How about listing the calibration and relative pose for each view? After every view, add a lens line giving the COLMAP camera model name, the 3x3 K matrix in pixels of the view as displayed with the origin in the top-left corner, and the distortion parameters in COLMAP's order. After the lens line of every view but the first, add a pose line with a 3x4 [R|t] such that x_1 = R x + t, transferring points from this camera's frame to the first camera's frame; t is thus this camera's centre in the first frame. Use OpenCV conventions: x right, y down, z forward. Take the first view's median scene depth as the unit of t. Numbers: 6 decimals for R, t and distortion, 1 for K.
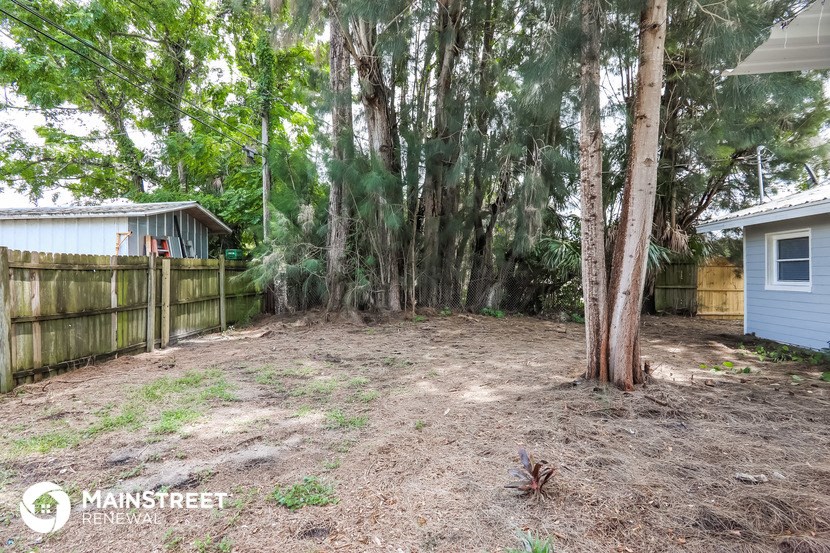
lens RADIAL K [[410.5, 0, 415.6], [0, 410.5, 273.6], [0, 0, 1]] dist [-0.000254, -0.000372]
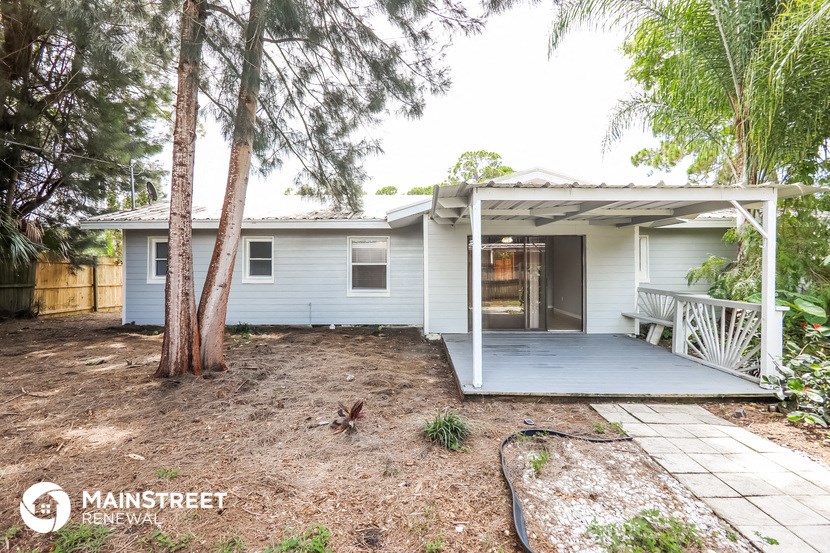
lens RADIAL K [[410.5, 0, 414.5], [0, 410.5, 272.2], [0, 0, 1]] dist [-0.000254, -0.000372]
pose [[-0.090587, -0.006216, 0.995869, -0.649611], [0.004190, 0.999969, 0.006623, 0.003310], [-0.995880, 0.004773, -0.090558, 0.533682]]
